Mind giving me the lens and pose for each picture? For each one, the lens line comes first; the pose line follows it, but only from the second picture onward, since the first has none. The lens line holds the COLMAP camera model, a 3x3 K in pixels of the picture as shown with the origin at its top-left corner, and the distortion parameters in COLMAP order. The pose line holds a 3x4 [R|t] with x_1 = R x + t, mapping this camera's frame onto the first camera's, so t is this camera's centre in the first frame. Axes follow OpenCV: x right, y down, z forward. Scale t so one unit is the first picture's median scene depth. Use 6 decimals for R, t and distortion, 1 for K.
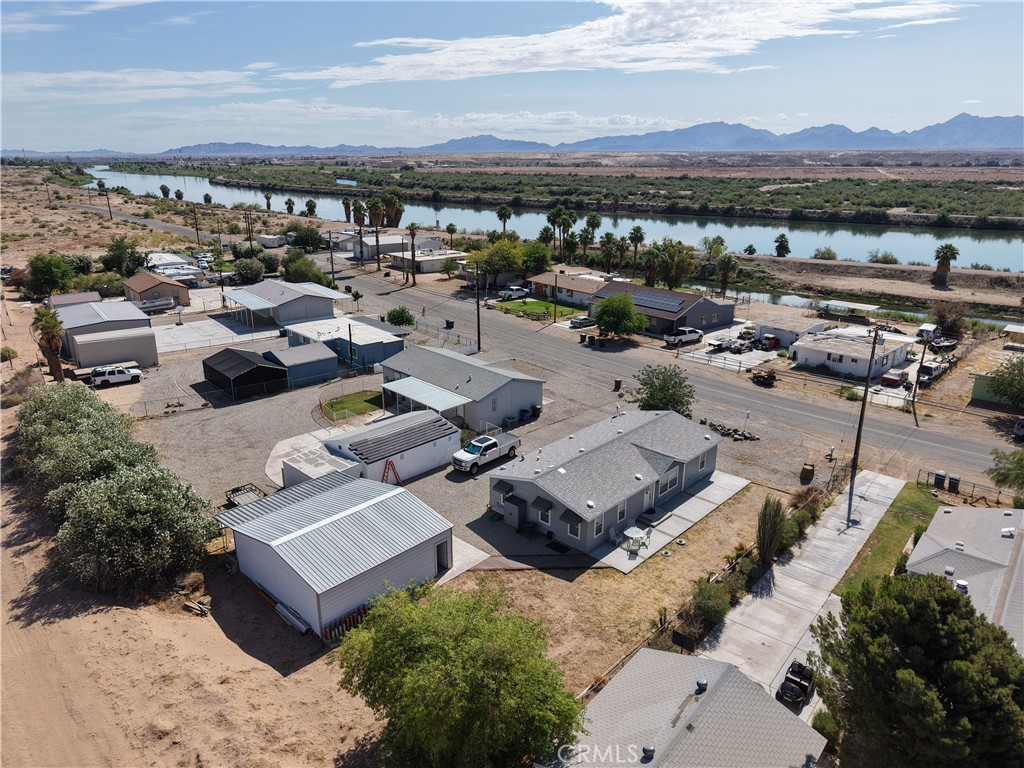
lens RADIAL K [[684.0, 0, 509.5], [0, 684.0, 387.4], [0, 0, 1]] dist [0.011769, -0.010155]
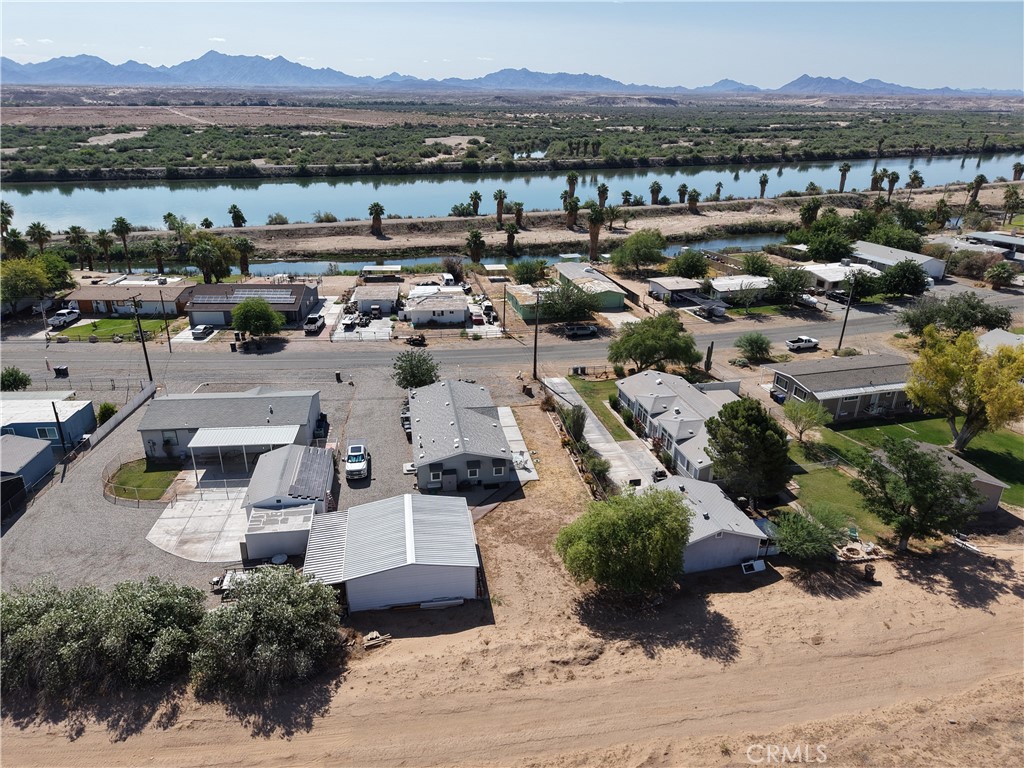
lens RADIAL K [[684.0, 0, 512.3], [0, 684.0, 382.2], [0, 0, 1]] dist [0.011769, -0.010155]
pose [[0.598921, -0.300302, 0.742369, -0.488846], [0.242759, 0.951489, 0.189043, -0.130286], [-0.763126, 0.066995, 0.642768, 0.003864]]
